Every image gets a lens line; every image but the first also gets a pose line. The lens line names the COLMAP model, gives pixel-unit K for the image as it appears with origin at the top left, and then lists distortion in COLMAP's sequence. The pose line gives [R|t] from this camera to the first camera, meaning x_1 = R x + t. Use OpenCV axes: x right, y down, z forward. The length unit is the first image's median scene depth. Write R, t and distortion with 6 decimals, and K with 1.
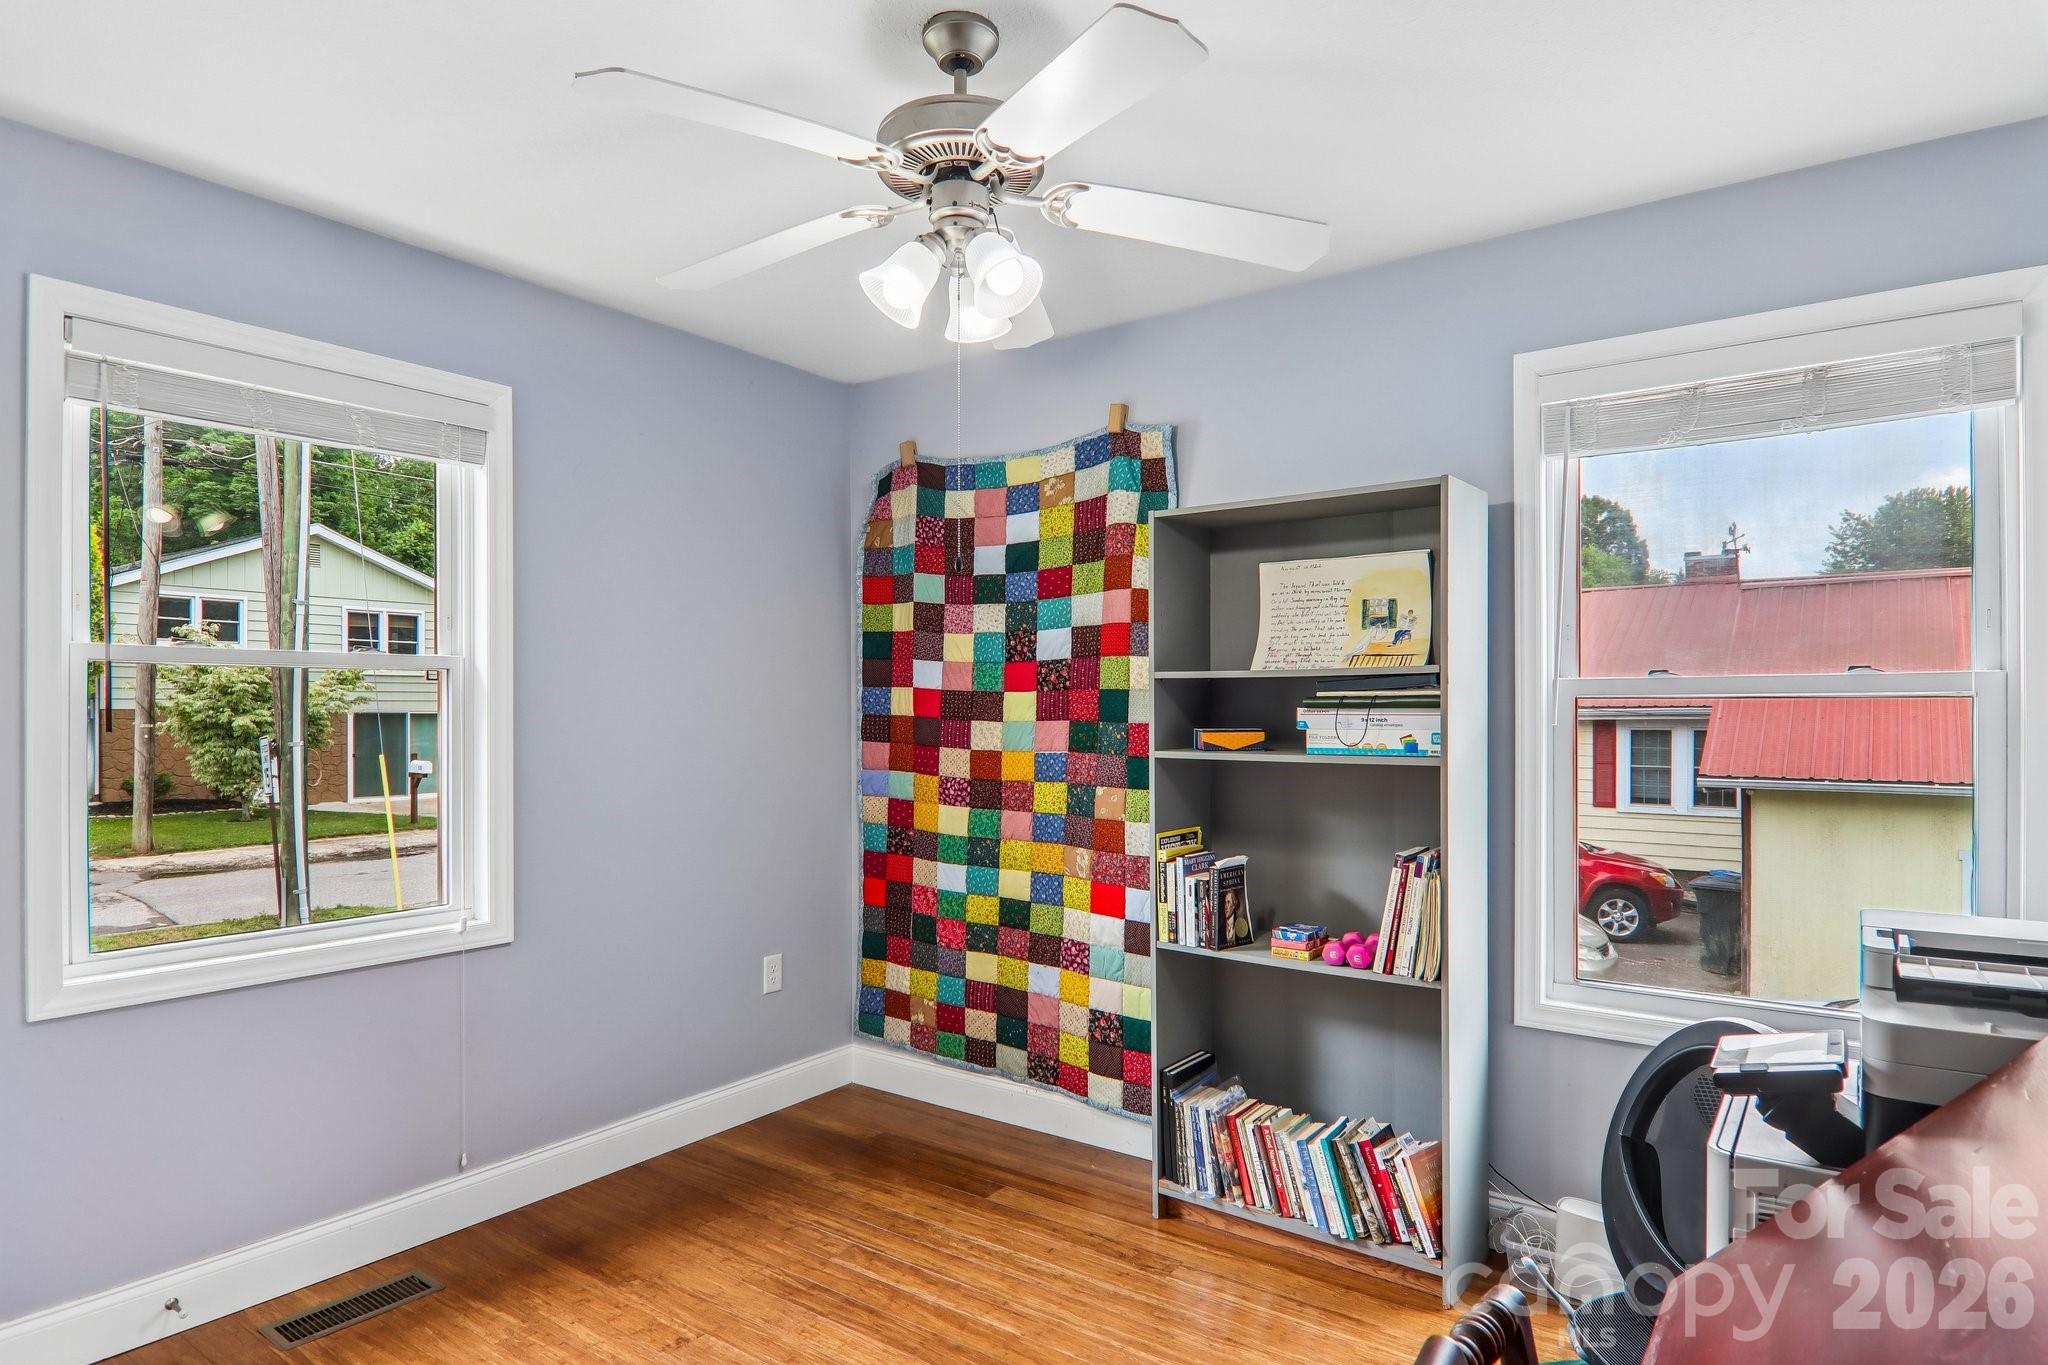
lens RADIAL K [[1139.0, 0, 1020.0], [0, 1139.0, 705.6], [0, 0, 1]] dist [0.000091, -0.001095]
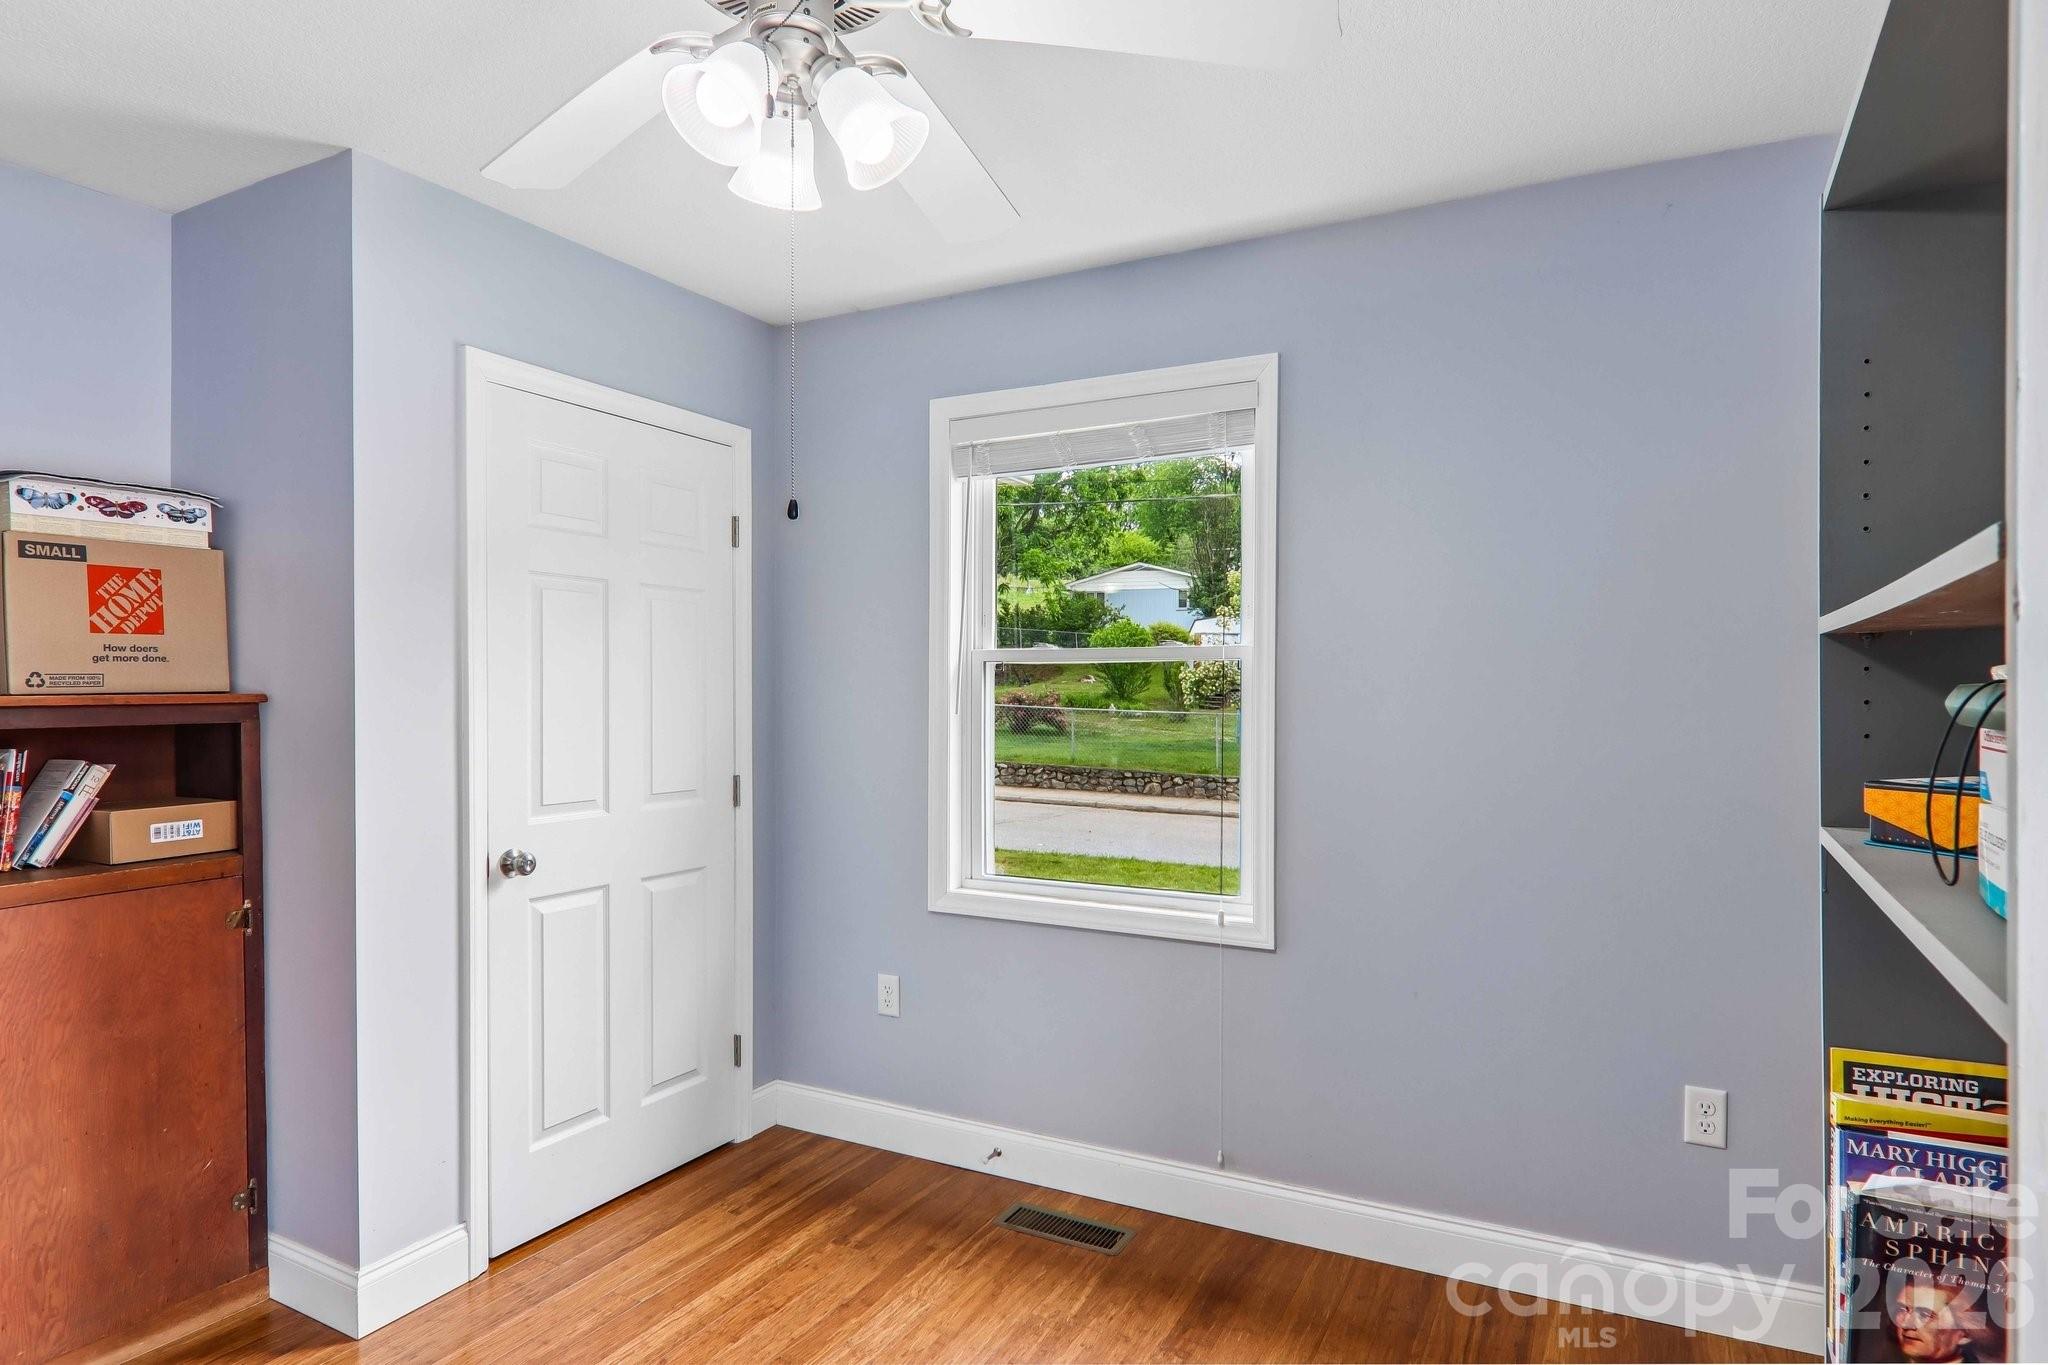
lens RADIAL K [[1134.9, 0, 1027.6], [0, 1134.9, 692.6], [0, 0, 1]] dist [0.002968, 0.000379]
pose [[0.153974, 0.003715, -0.988068, 0.454645], [0.003420, 0.999985, 0.004293, -0.007918], [0.988069, -0.004040, 0.153959, 0.684087]]
